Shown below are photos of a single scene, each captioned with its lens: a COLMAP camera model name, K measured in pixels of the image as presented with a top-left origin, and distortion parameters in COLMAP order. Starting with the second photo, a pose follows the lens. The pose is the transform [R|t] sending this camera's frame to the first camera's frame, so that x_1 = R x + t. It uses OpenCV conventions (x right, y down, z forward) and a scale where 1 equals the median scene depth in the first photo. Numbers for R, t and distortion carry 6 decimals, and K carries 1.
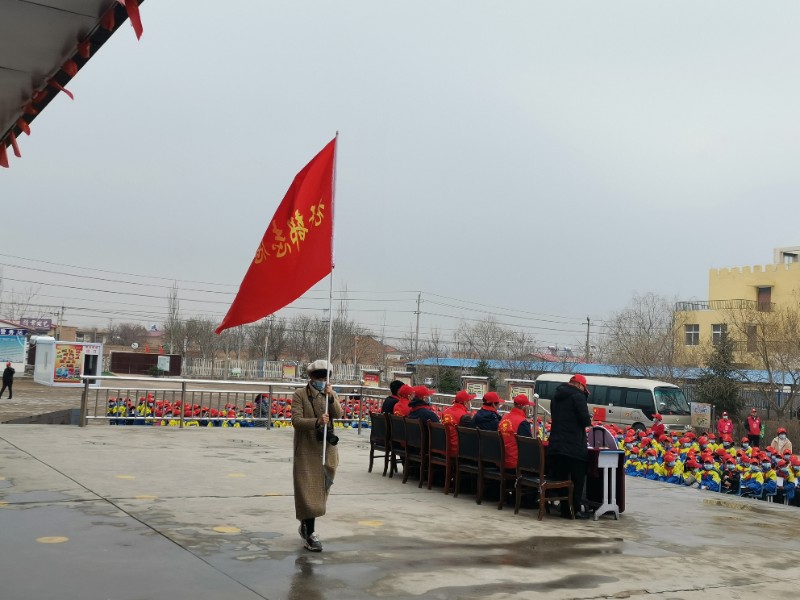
lens RADIAL K [[895.7, 0, 398.2], [0, 895.7, 301.8], [0, 0, 1]] dist [0.054327, 0.000000]
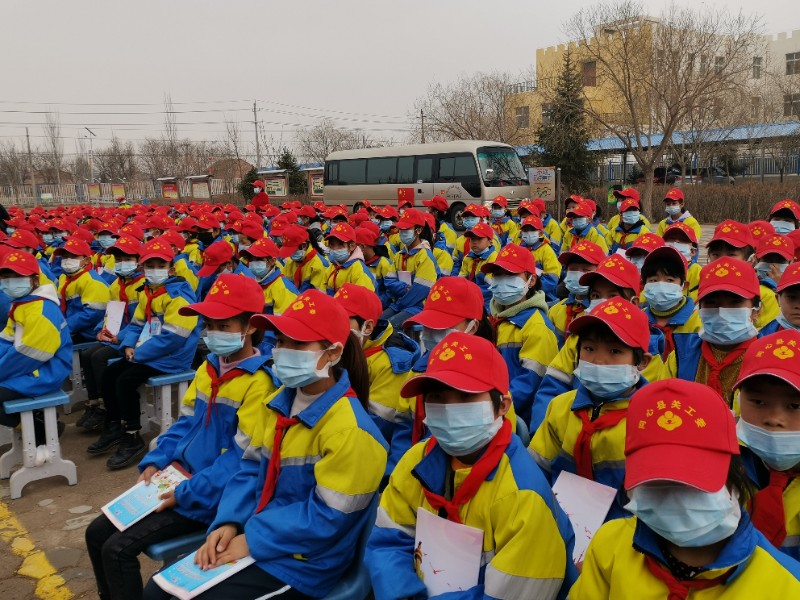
lens RADIAL K [[735.9, 0, 403.5], [0, 735.9, 300.1], [0, 0, 1]] dist [0.002584, 0.000000]
pose [[0.983684, -0.113224, 0.139810, 0.102052], [0.078089, 0.968814, 0.235163, 0.052085], [-0.162076, -0.220409, 0.961848, 0.329454]]
